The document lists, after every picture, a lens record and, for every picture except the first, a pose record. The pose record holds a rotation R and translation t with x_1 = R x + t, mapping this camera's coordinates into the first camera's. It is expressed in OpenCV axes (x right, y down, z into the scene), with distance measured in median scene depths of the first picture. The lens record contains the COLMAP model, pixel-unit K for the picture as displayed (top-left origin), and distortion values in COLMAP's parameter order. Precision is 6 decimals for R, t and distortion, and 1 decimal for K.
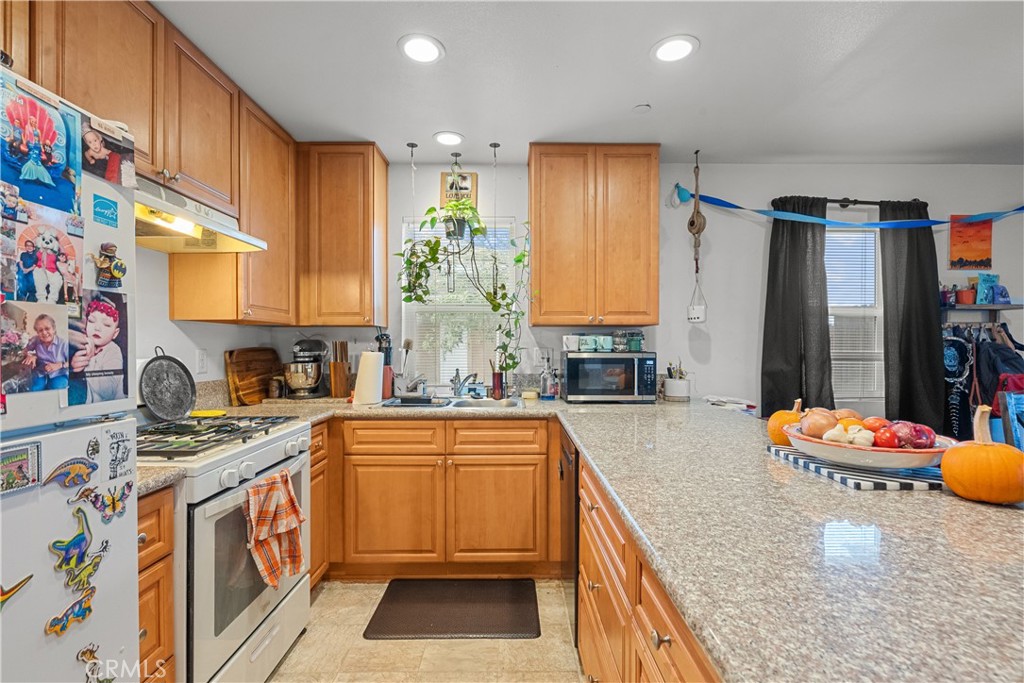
lens RADIAL K [[465.4, 0, 512.7], [0, 465.4, 346.3], [0, 0, 1]] dist [-0.002177, 0.000630]
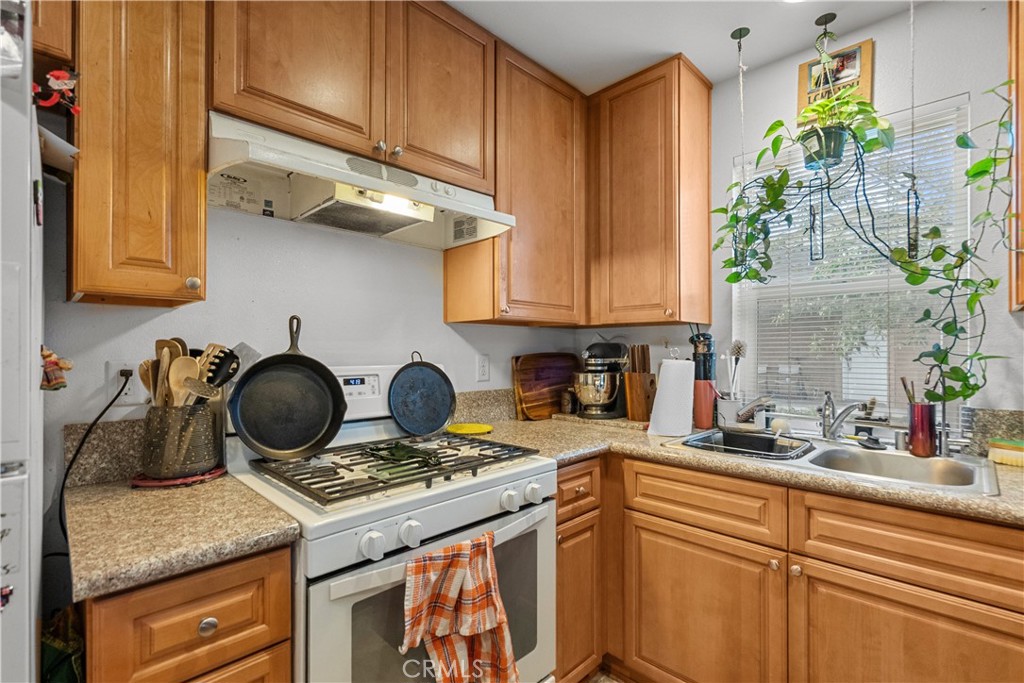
lens RADIAL K [[461.4, 0, 517.7], [0, 461.4, 349.3], [0, 0, 1]] dist [-0.002916, 0.000201]
pose [[0.709282, -0.001015, -0.704924, 0.010350], [-0.002061, 0.999992, -0.003513, -0.000891], [0.704921, 0.003945, 0.709274, 0.355597]]
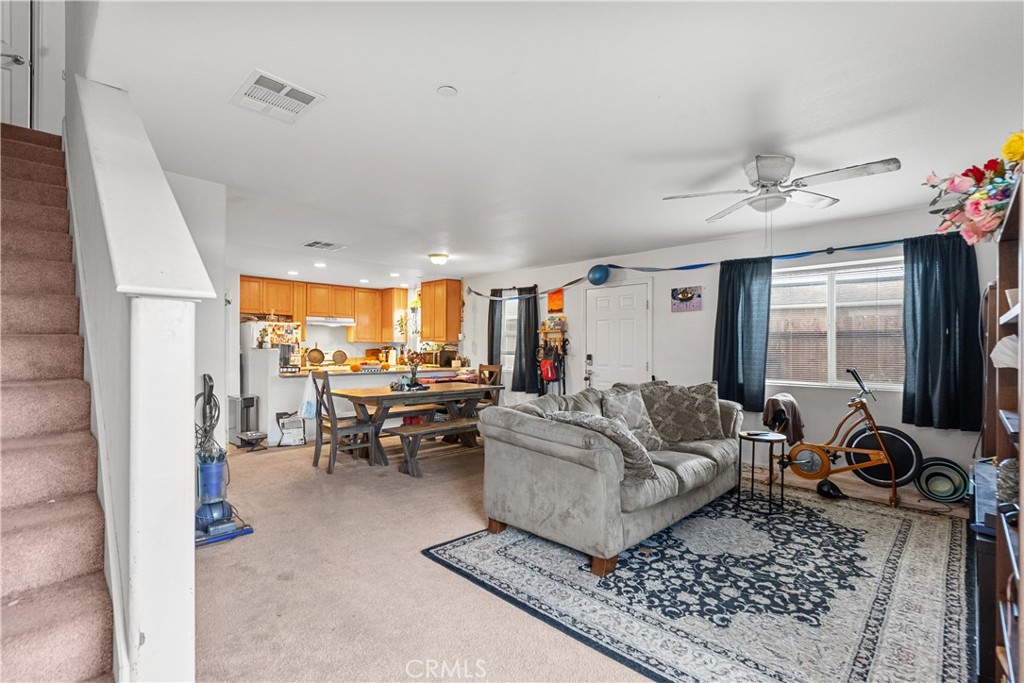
lens RADIAL K [[465.4, 0, 512.7], [0, 465.4, 346.3], [0, 0, 1]] dist [-0.002177, 0.000630]
pose [[0.712911, -0.001959, -0.701252, 2.685926], [-0.001881, 0.999987, -0.004706, -0.000991], [0.701252, 0.004674, 0.712898, -0.793191]]
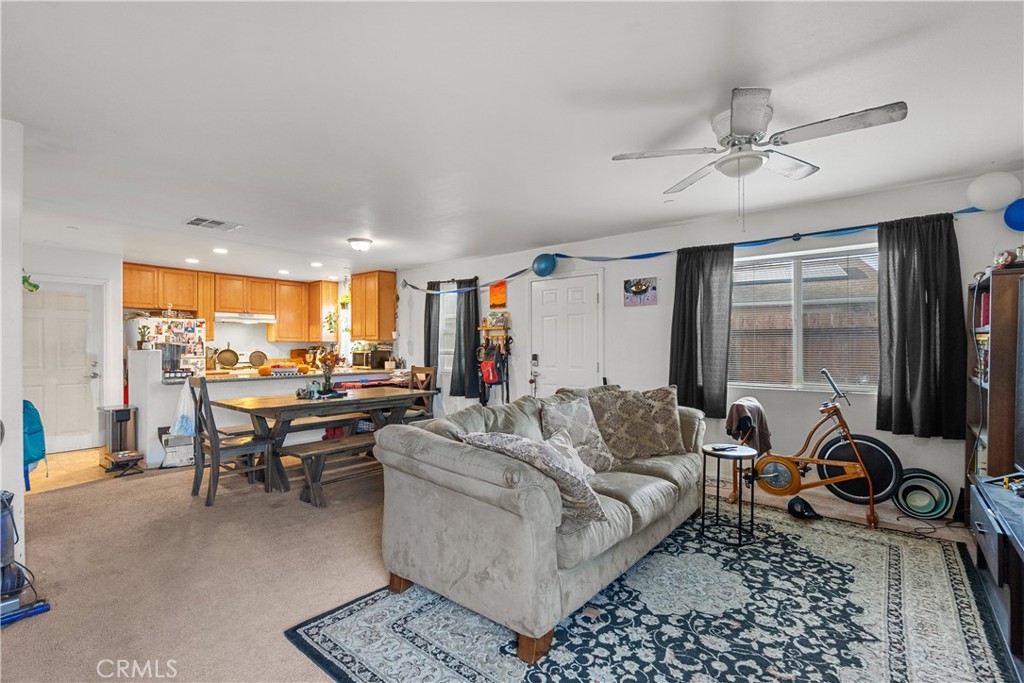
lens RADIAL K [[465.4, 0, 512.7], [0, 465.4, 346.3], [0, 0, 1]] dist [-0.002177, 0.000630]
pose [[0.774688, -0.004142, -0.632330, 2.567639], [0.002666, 0.999991, -0.003284, -0.000970], [0.632338, 0.000859, 0.774692, -0.543153]]
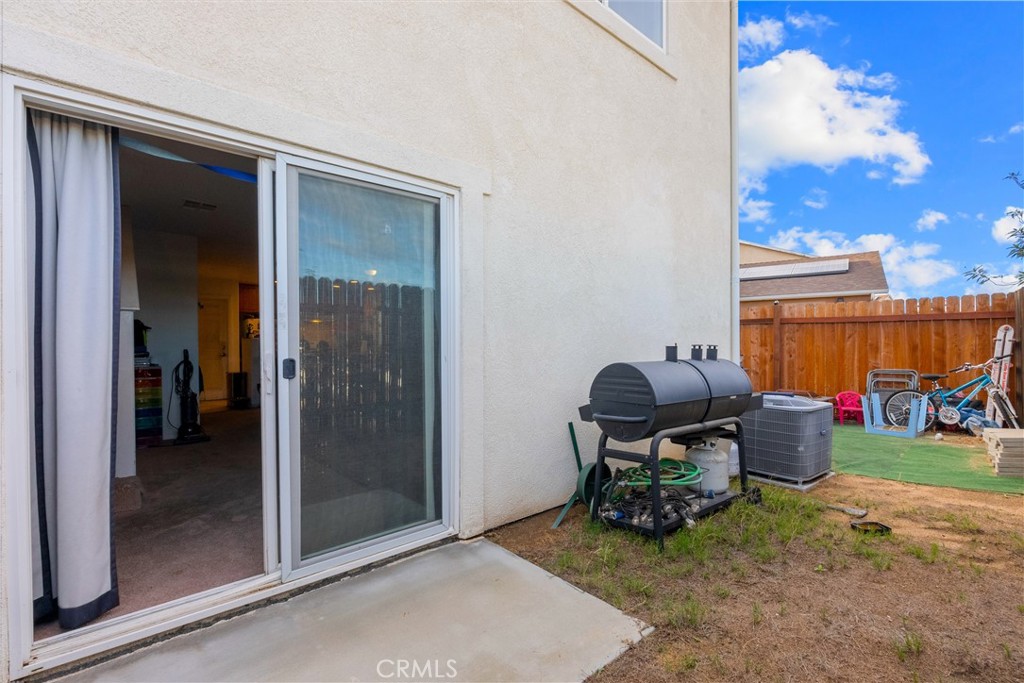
lens RADIAL K [[465.4, 0, 512.7], [0, 465.4, 346.3], [0, 0, 1]] dist [-0.002177, 0.000630]
pose [[0.654468, 0.001322, -0.756088, 3.742918], [0.005484, 0.999964, 0.006495, 0.045248], [0.756069, -0.008397, 0.654438, -0.741772]]
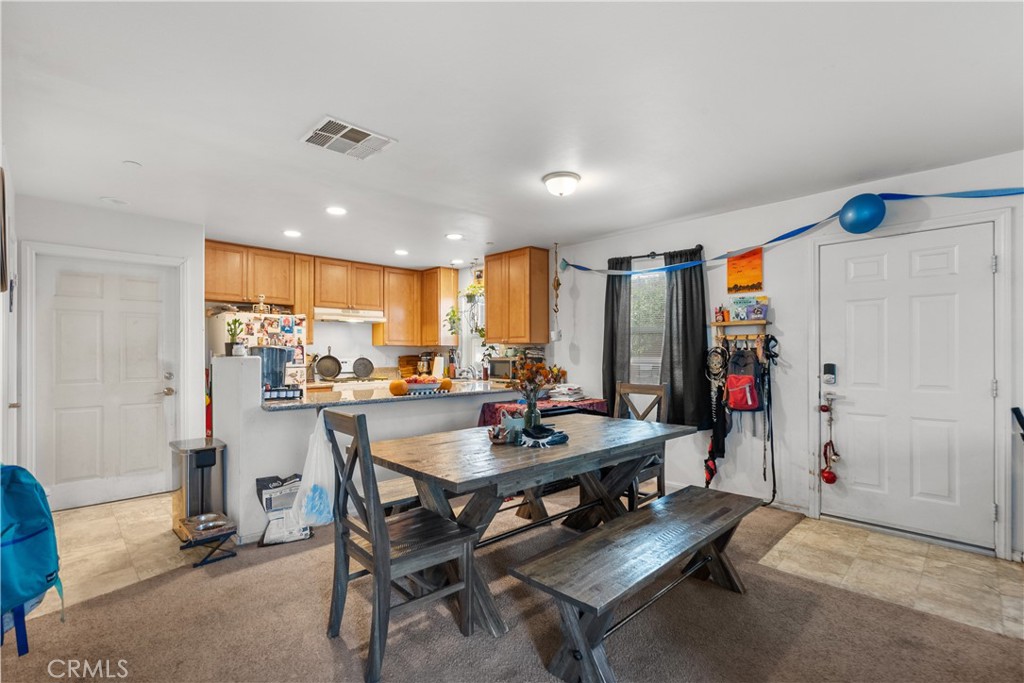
lens RADIAL K [[468.2, 0, 513.4], [0, 468.2, 352.3], [0, 0, 1]] dist [-0.003531, 0.000092]
pose [[0.698841, -0.004547, -0.715263, 1.639190], [0.002126, 0.999989, -0.004279, -0.000607], [0.715274, 0.001470, 0.698842, -0.370082]]
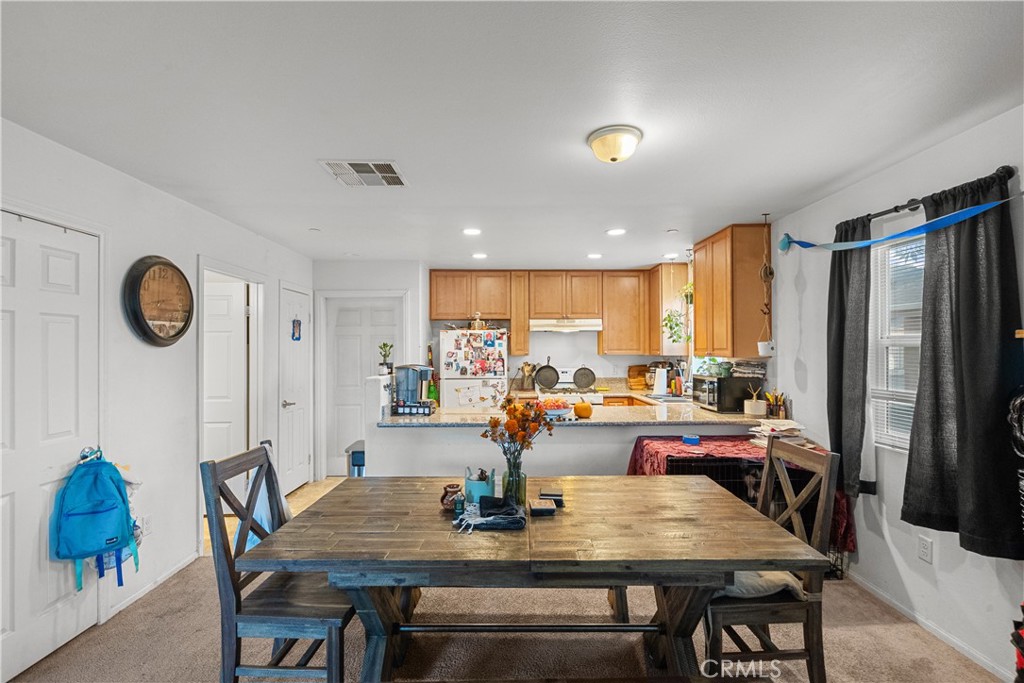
lens RADIAL K [[465.4, 0, 512.7], [0, 465.4, 346.3], [0, 0, 1]] dist [-0.002177, 0.000630]
pose [[0.011593, -0.006103, -0.999914, 1.687389], [0.004005, 0.999974, -0.006057, -0.074874], [0.999925, -0.003935, 0.011617, 0.348601]]
